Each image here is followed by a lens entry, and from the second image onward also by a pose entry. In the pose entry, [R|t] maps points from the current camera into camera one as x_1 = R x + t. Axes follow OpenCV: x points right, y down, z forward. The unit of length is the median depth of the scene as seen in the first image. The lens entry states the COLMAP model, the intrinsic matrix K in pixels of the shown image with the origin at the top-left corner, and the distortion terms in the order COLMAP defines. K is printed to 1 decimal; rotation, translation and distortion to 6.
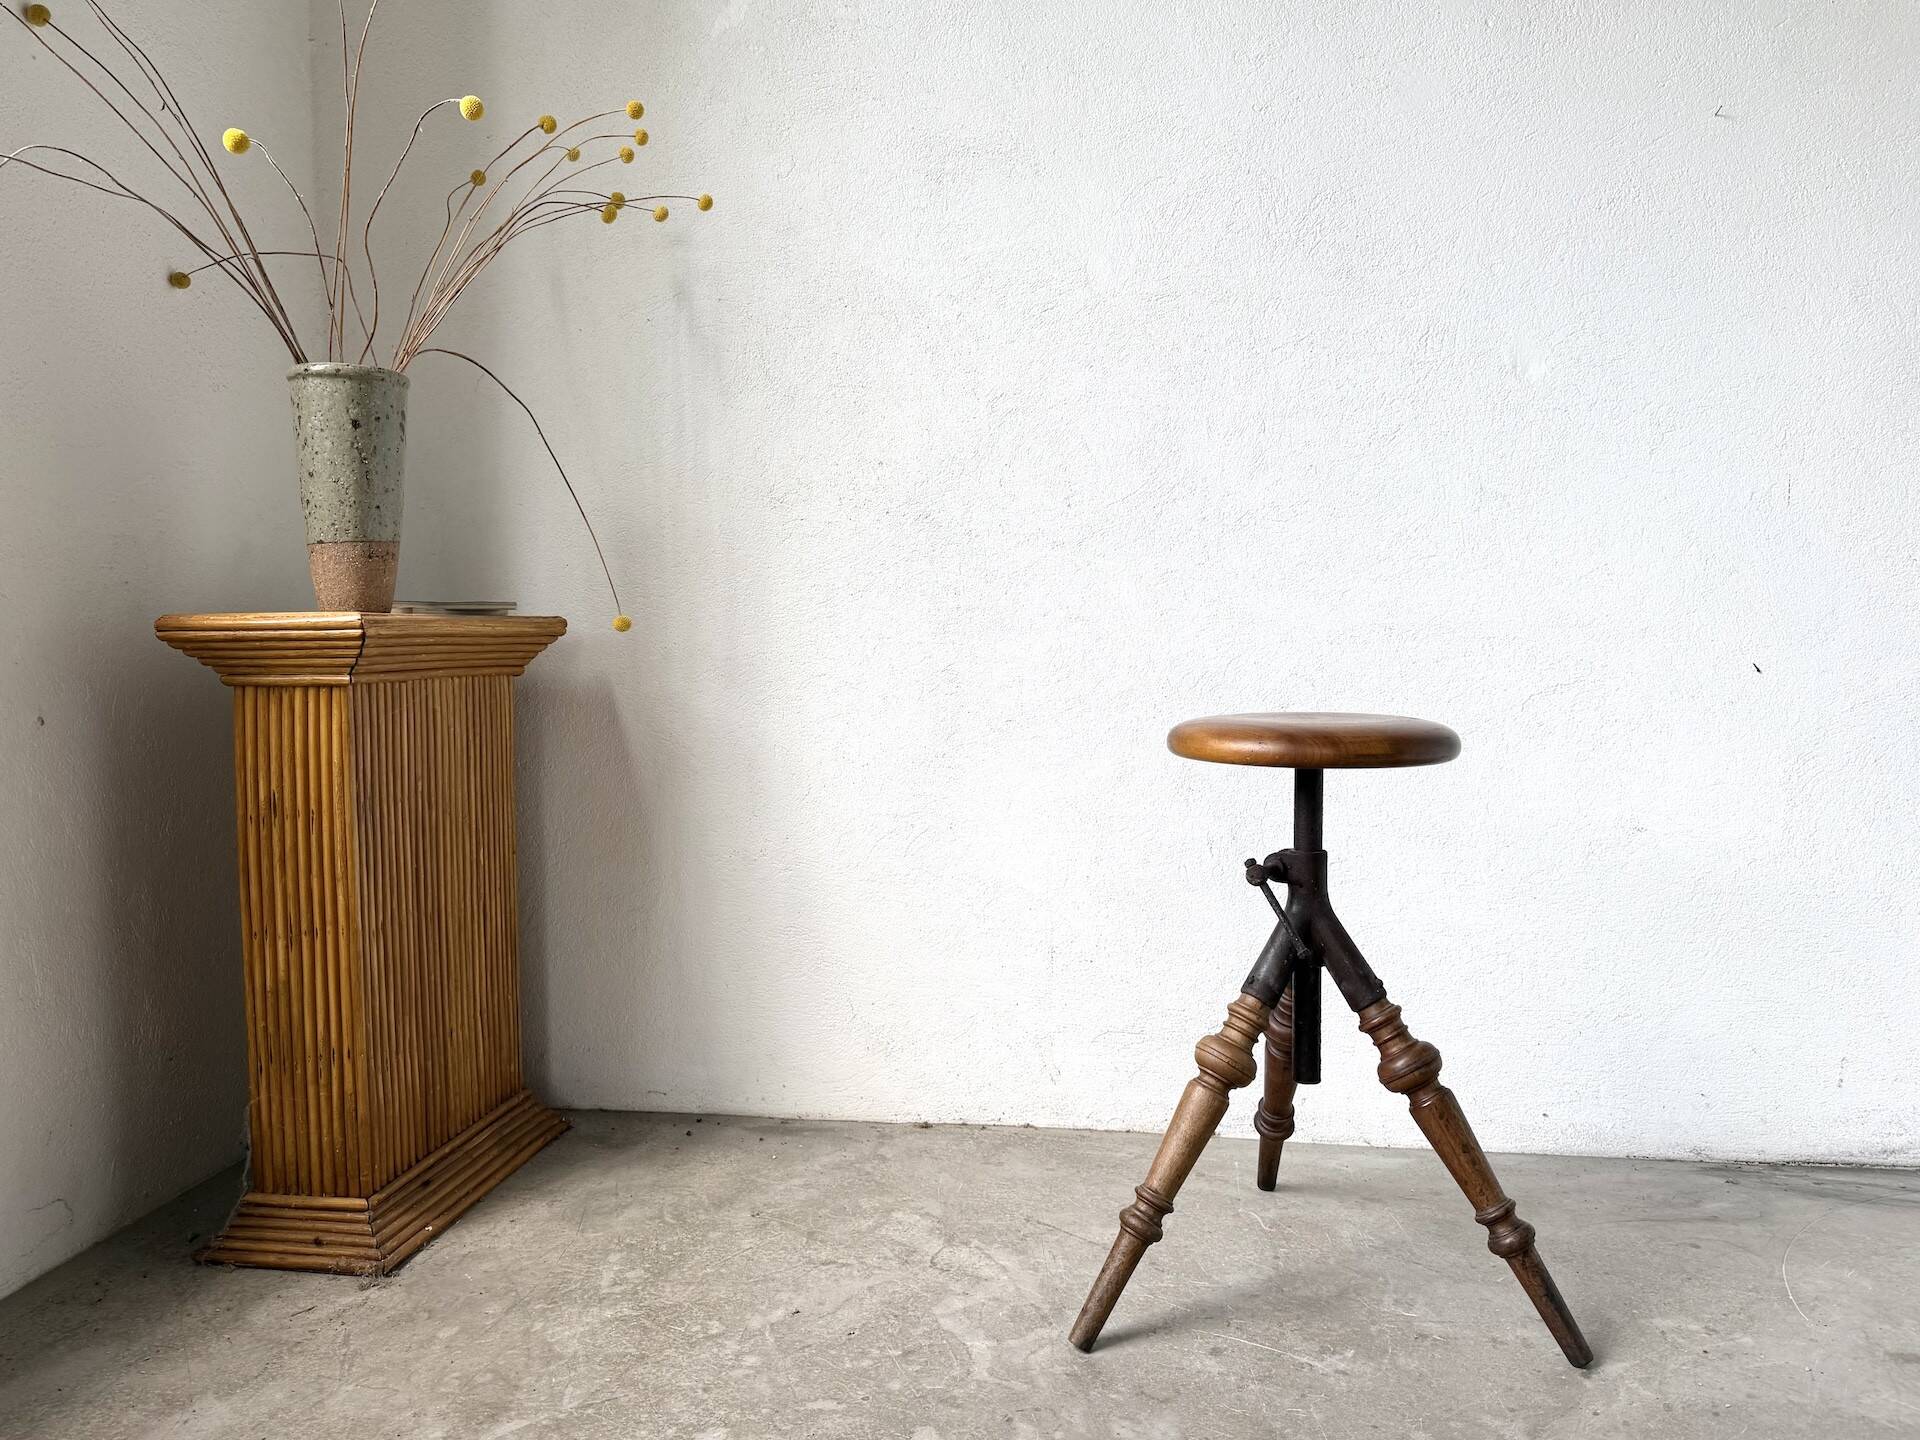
lens RADIAL K [[1409.7, 0, 954.4], [0, 1409.7, 724.5], [0, 0, 1]] dist [0.031037, -0.037287]
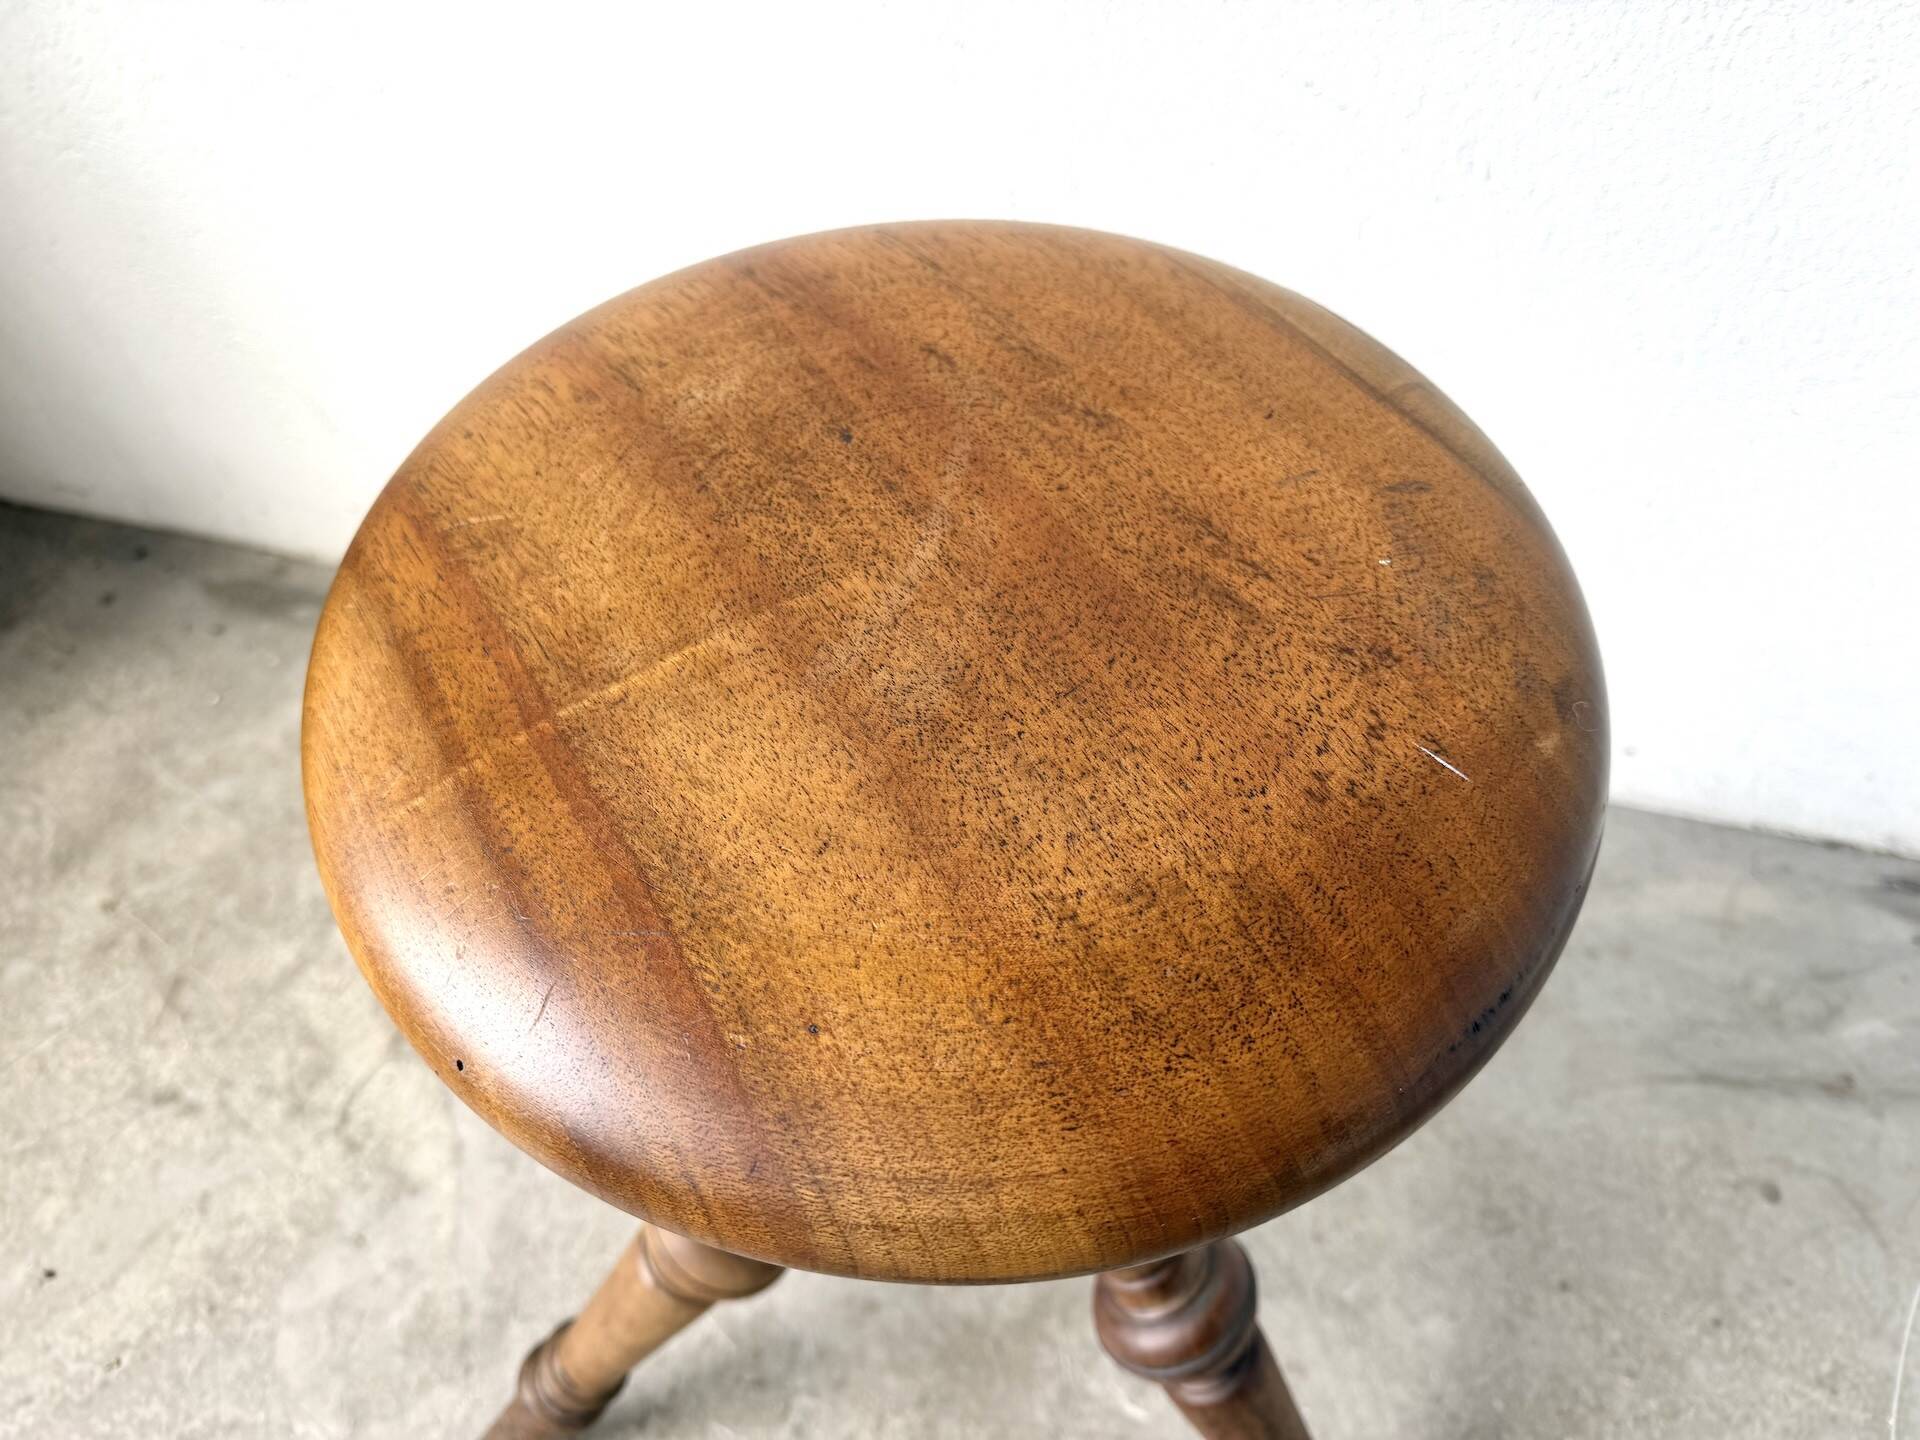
lens RADIAL K [[1412.8, 0, 954.7], [0, 1412.8, 735.2], [0, 0, 1]] dist [-0.021491, -0.001344]
pose [[0.994963, 0.075176, -0.066315, 0.246424], [0.001624, 0.649350, 0.760488, -0.135301], [0.100233, -0.756765, 0.645957, 0.771067]]
